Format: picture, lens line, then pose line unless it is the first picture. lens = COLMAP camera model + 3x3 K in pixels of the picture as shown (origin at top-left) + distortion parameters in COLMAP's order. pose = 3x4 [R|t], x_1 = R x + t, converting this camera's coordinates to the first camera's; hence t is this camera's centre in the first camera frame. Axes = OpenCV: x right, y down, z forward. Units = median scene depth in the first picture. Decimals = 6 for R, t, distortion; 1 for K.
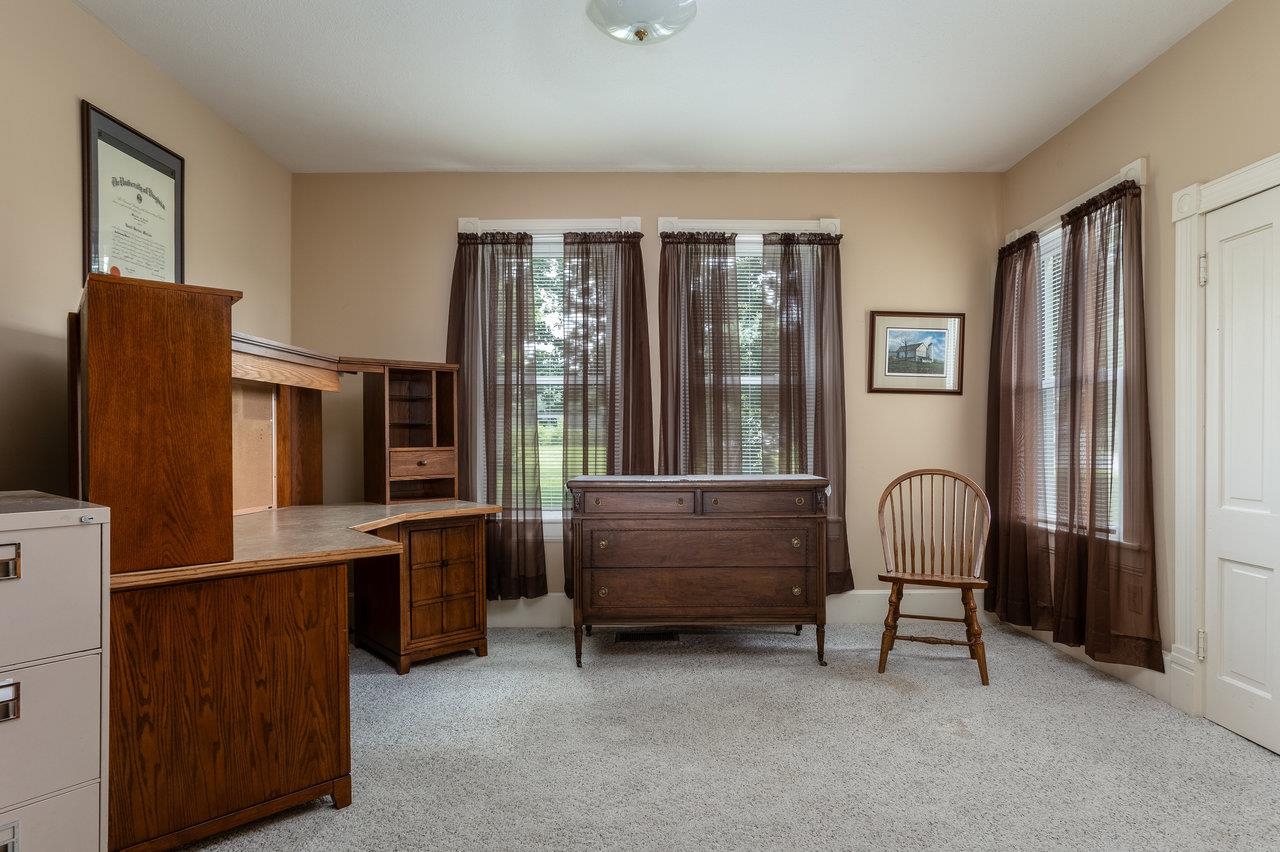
lens RADIAL K [[704.8, 0, 617.7], [0, 704.8, 442.5], [0, 0, 1]] dist [-0.028711, -0.000295]
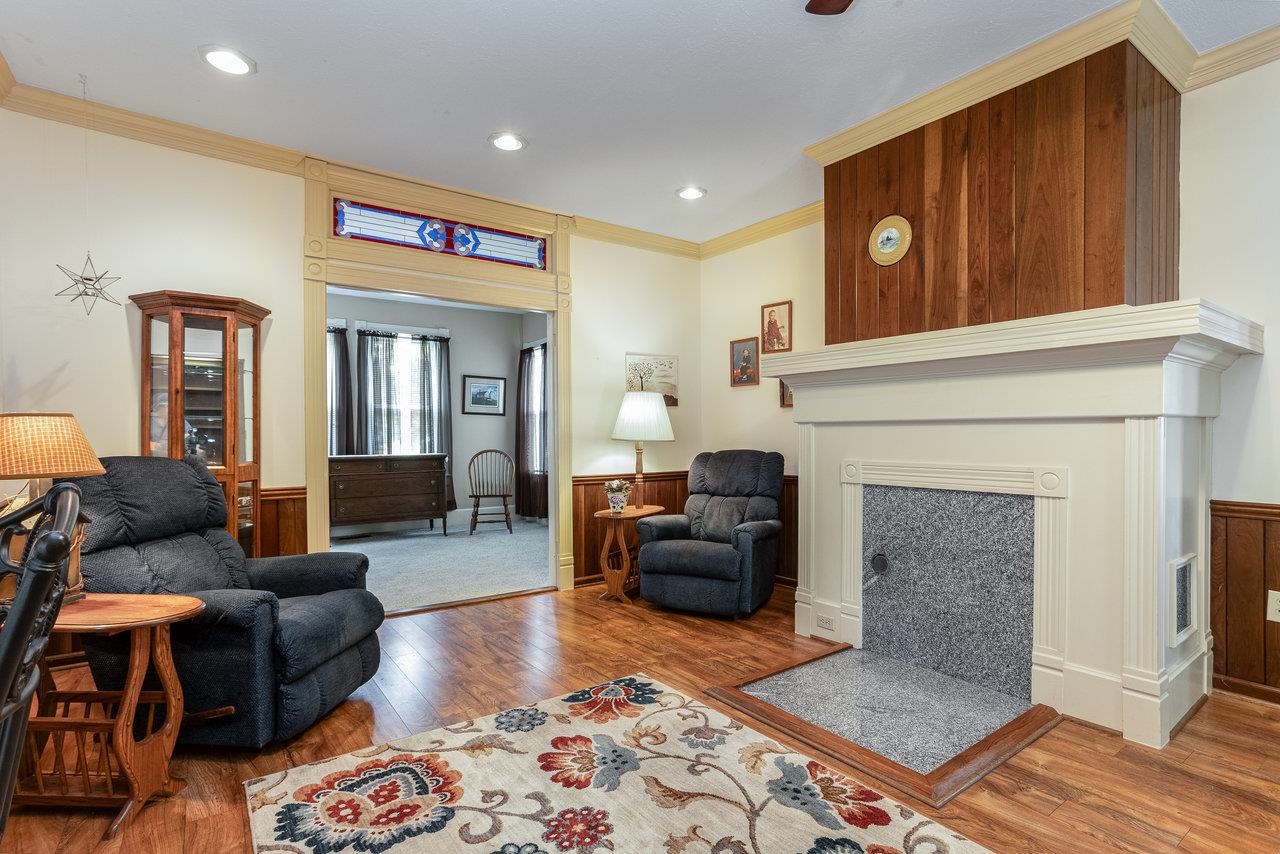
lens RADIAL K [[623.5, 0, 644.0], [0, 623.5, 442.5], [0, 0, 1]] dist [-0.025855, 0.015147]
pose [[0.798819, -0.008161, 0.601516, -0.350494], [0.004215, 0.999959, 0.007969, 0.000804], [-0.601556, -0.003830, 0.798821, -0.863746]]
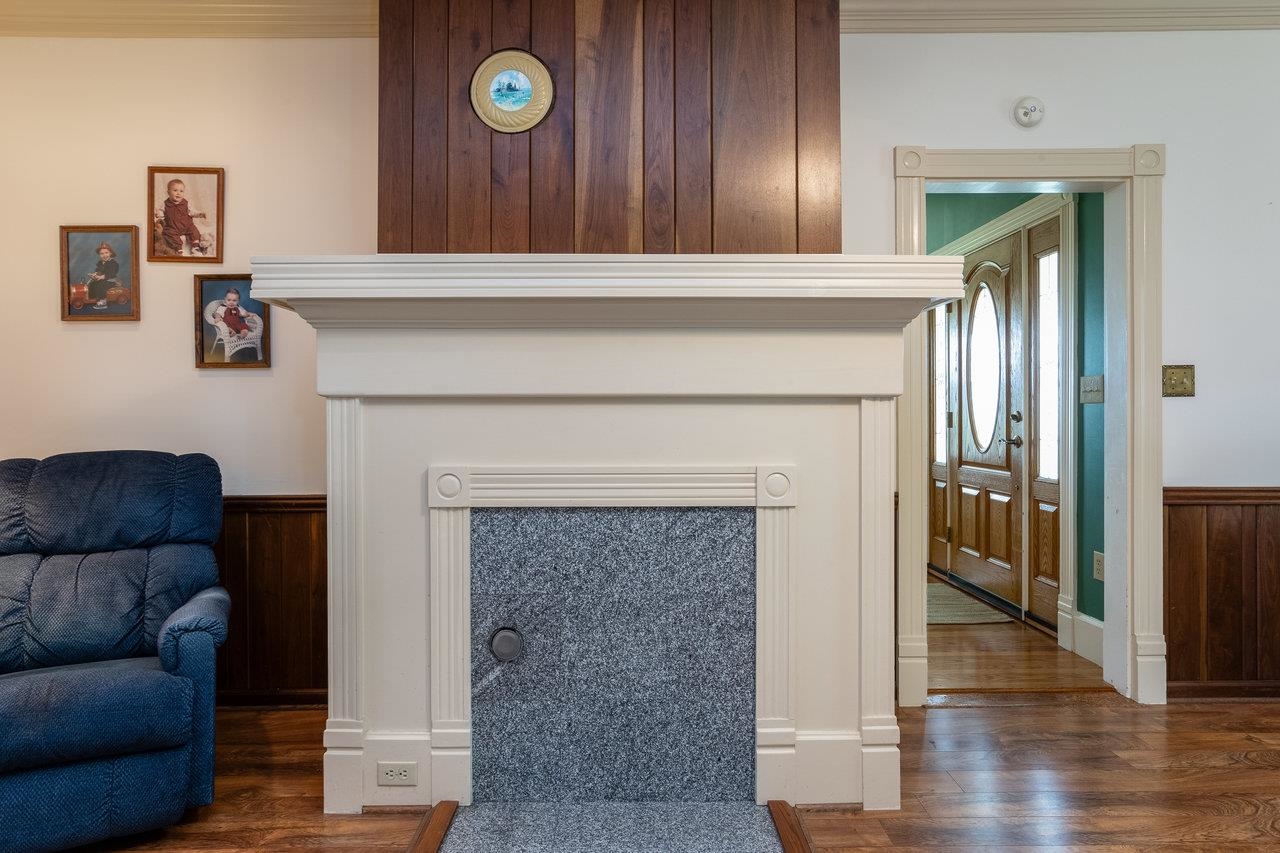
lens RADIAL K [[765.6, 0, 639.0], [0, 765.6, 420.3], [0, 0, 1]] dist [-0.025458, 0.008345]
pose [[-0.024081, 0.004032, 0.999702, -0.202932], [0.004522, 0.999982, -0.003924, 0.001492], [-0.999700, 0.004426, -0.024099, -0.511374]]
